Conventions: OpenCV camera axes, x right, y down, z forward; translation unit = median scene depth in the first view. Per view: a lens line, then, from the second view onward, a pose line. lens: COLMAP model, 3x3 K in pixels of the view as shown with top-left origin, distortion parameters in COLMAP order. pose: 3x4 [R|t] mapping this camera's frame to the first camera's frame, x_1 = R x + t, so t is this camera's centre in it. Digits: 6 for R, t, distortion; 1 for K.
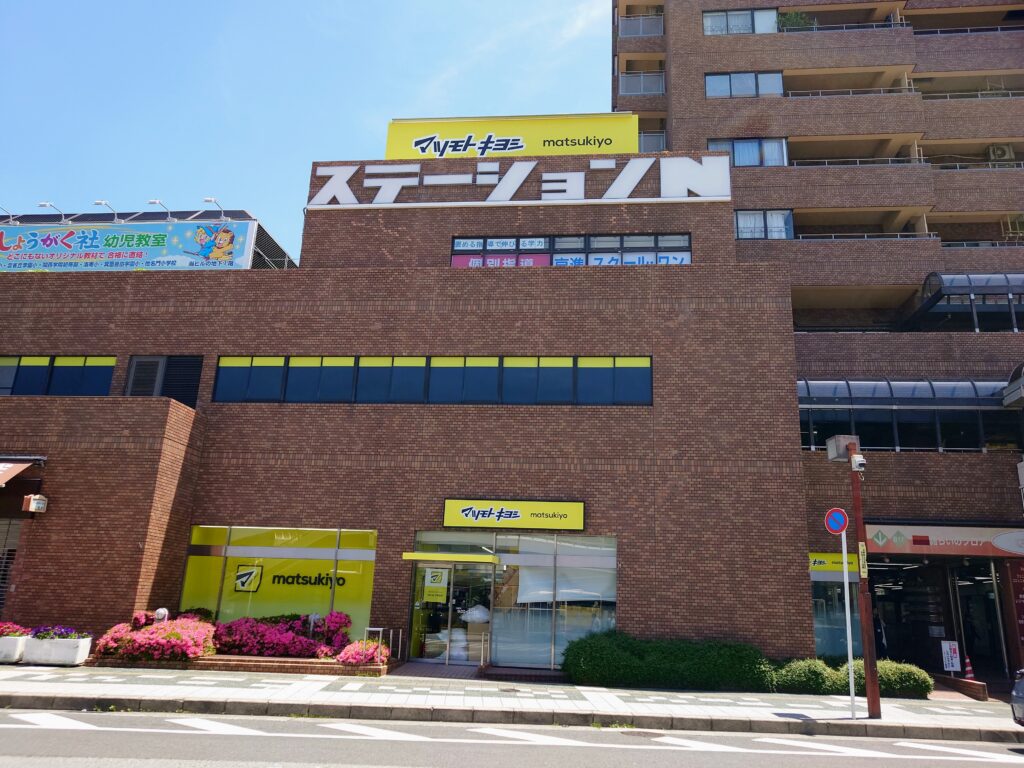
lens RADIAL K [[762.3, 0, 514.8], [0, 762.3, 383.1], [0, 0, 1]] dist [0.003040, -0.002575]
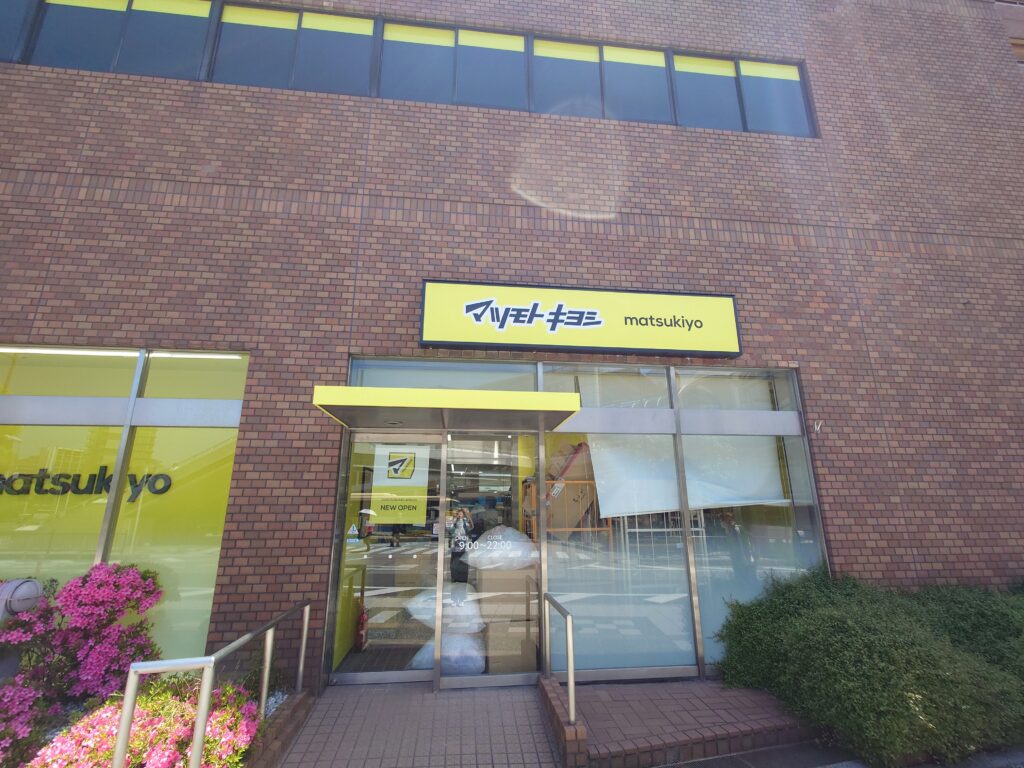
lens RADIAL K [[472.9, 0, 510.6], [0, 472.9, 385.5], [0, 0, 1]] dist [0.005204, -0.000453]
pose [[0.975261, 0.016729, 0.220424, -0.102923], [-0.024980, 0.999086, 0.034698, 0.201746], [-0.219642, -0.039346, 0.974787, 0.739982]]
